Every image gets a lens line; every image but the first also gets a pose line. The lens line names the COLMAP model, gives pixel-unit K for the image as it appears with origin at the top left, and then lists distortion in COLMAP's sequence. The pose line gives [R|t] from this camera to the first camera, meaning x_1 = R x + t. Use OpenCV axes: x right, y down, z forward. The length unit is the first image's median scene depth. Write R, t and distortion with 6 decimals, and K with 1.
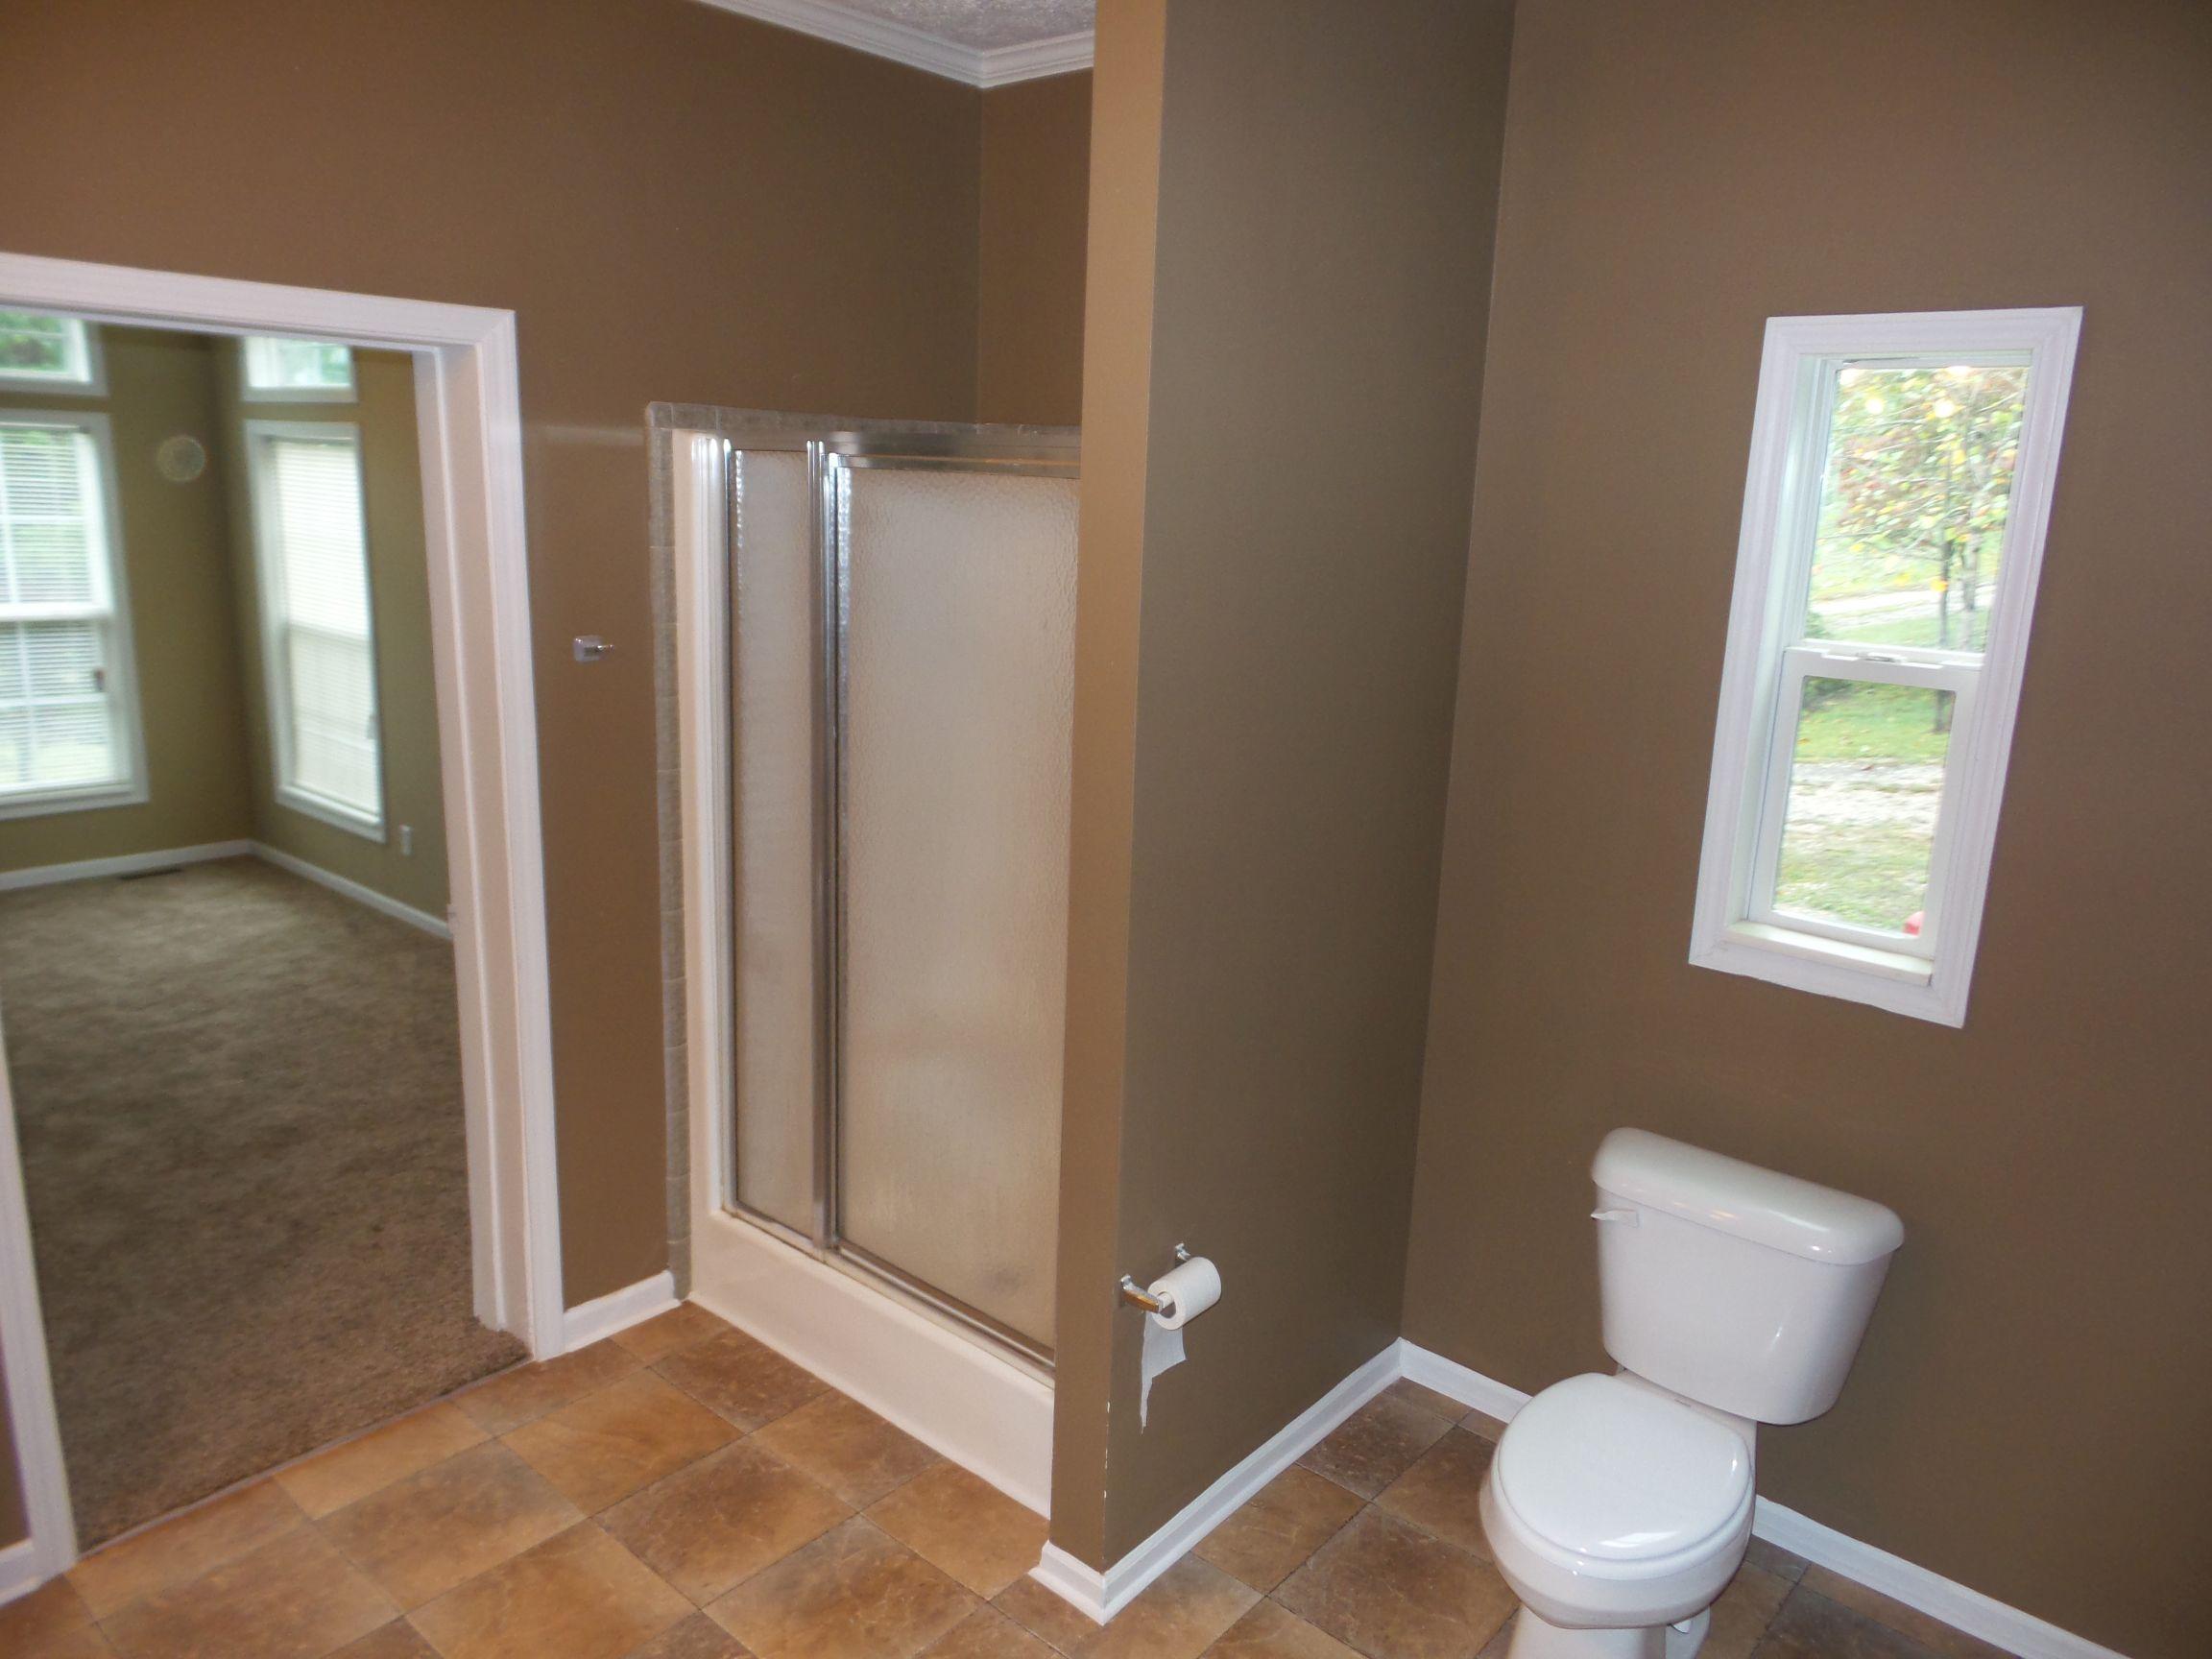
lens RADIAL K [[1527.4, 0, 1117.0], [0, 1527.4, 834.8], [0, 0, 1]] dist [0.010035, -0.005174]
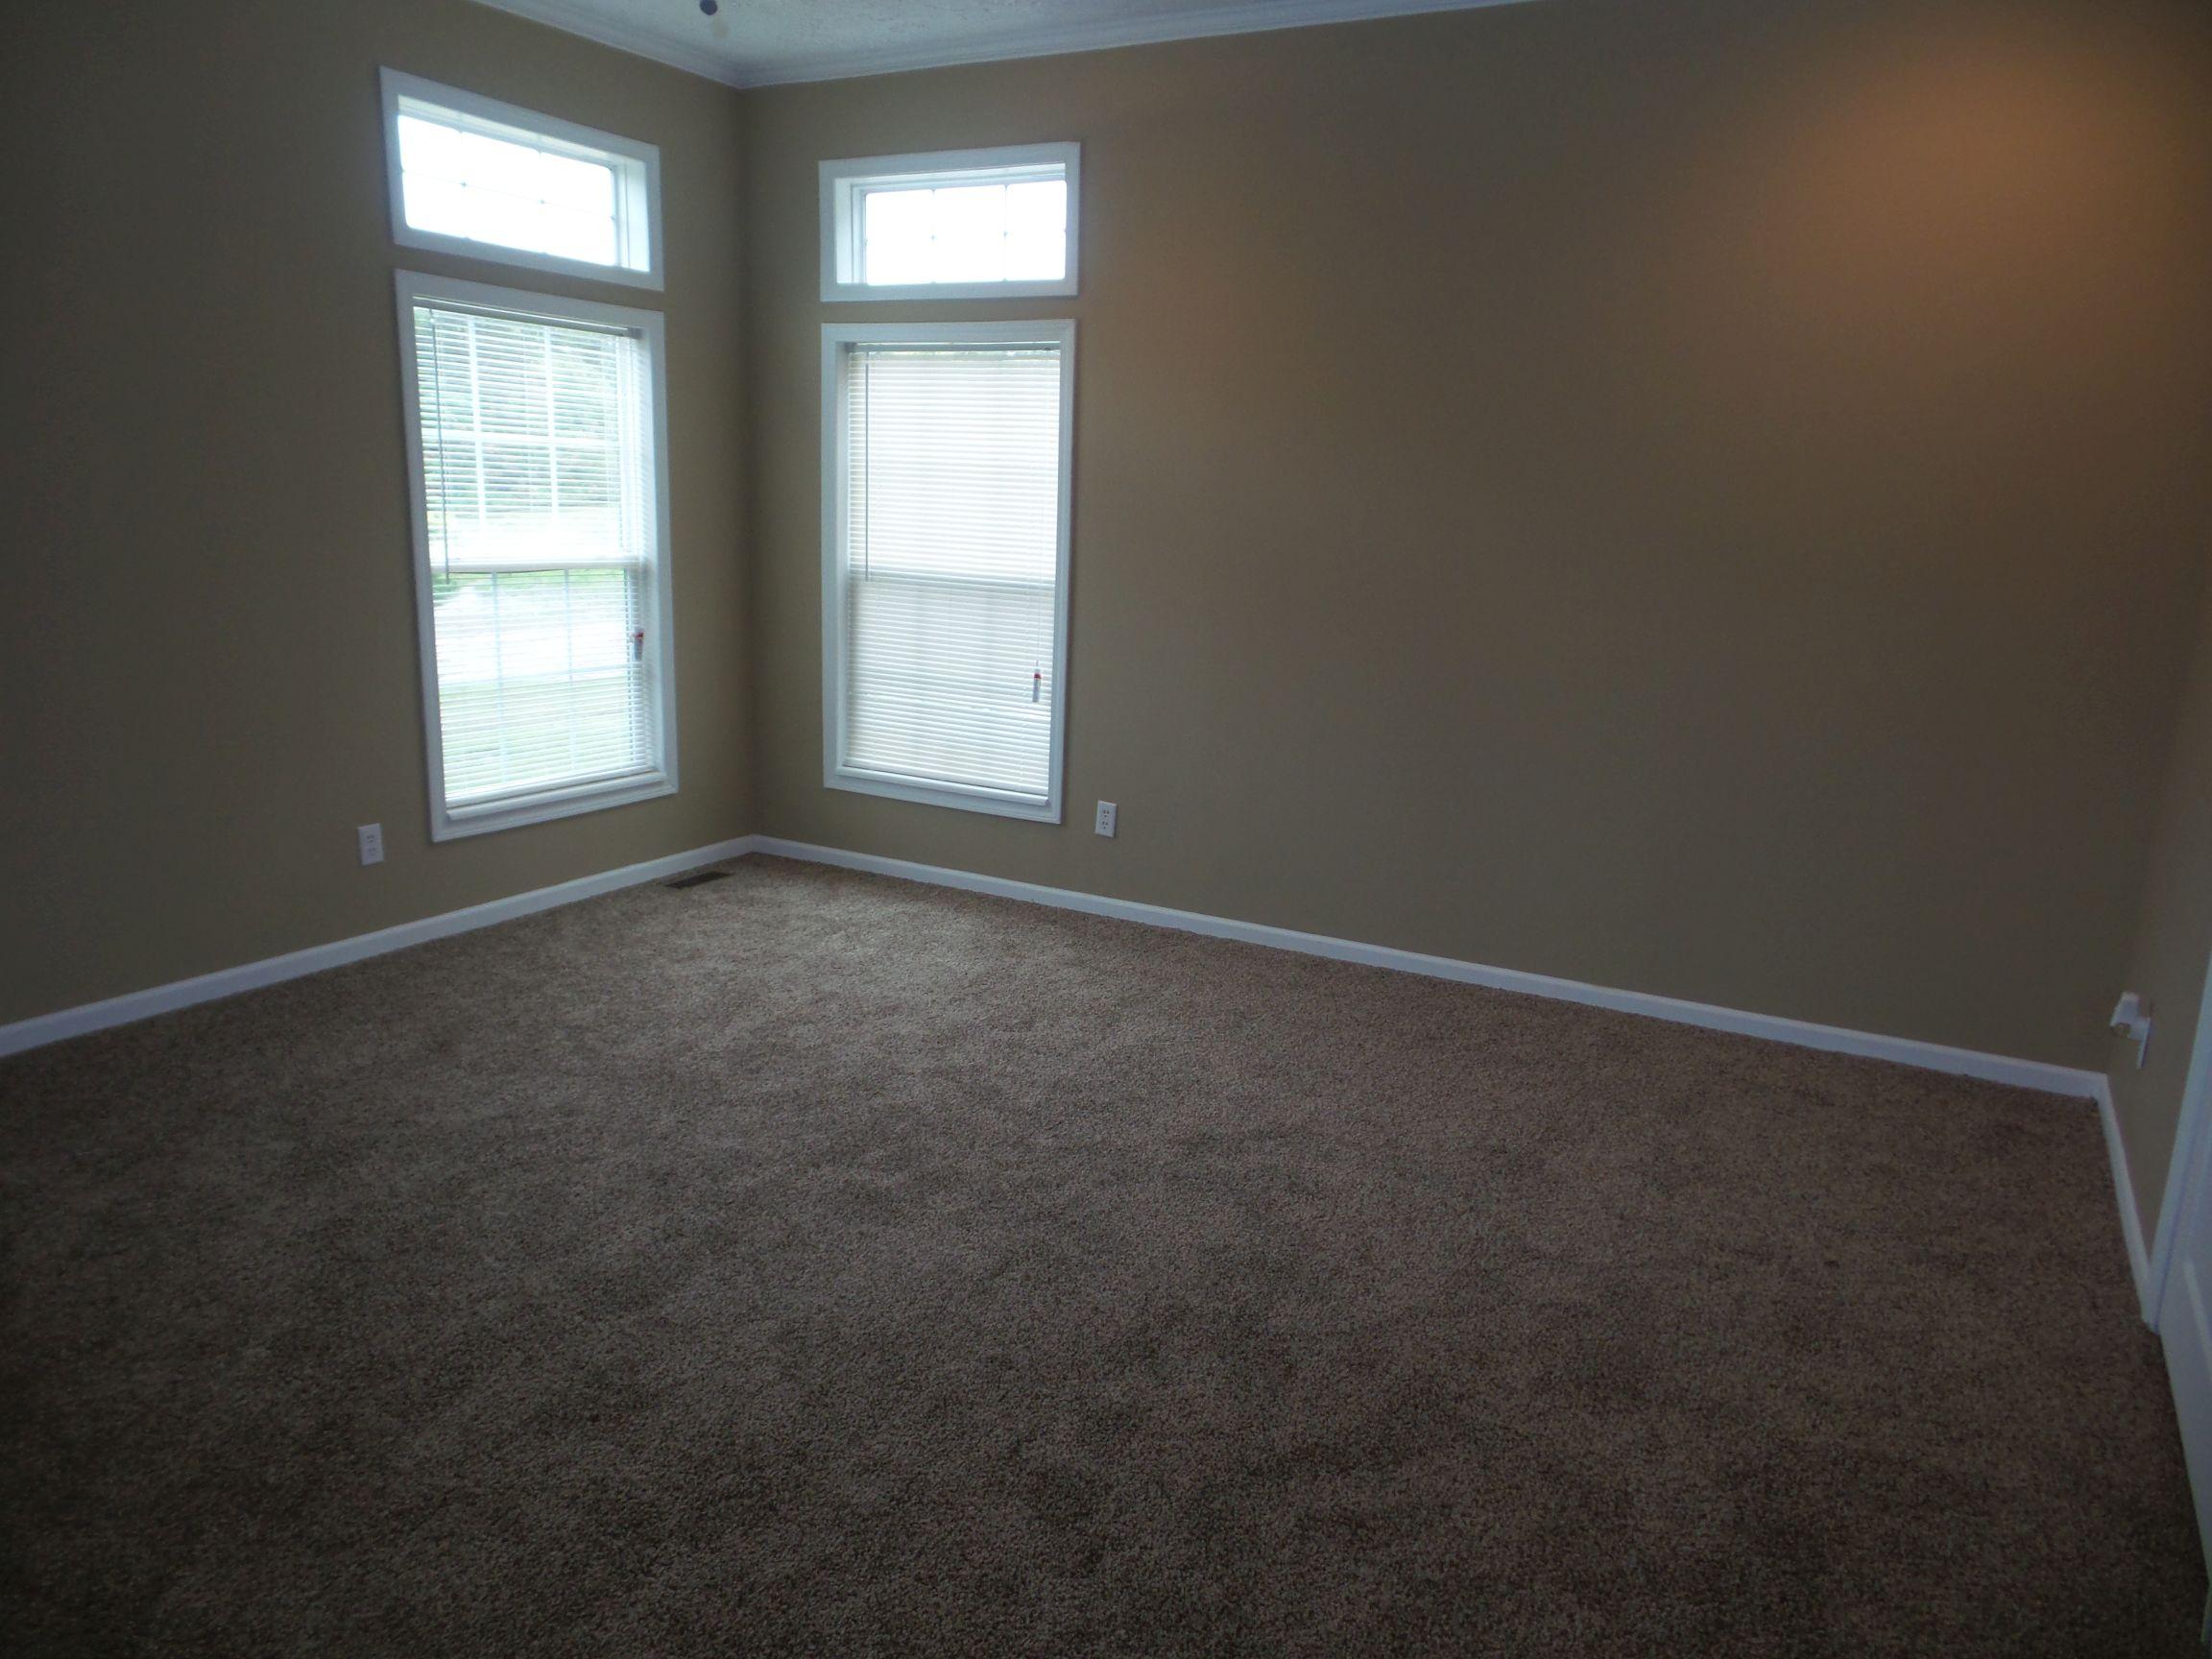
lens RADIAL K [[1540.4, 0, 1117.9], [0, 1540.4, 837.4], [0, 0, 1]] dist [0.006312, 0.000183]
pose [[0.981135, -0.050199, 0.186692, -0.608433], [0.048594, 0.998732, 0.013168, 0.003484], [-0.187116, -0.003848, 0.982330, 0.157573]]
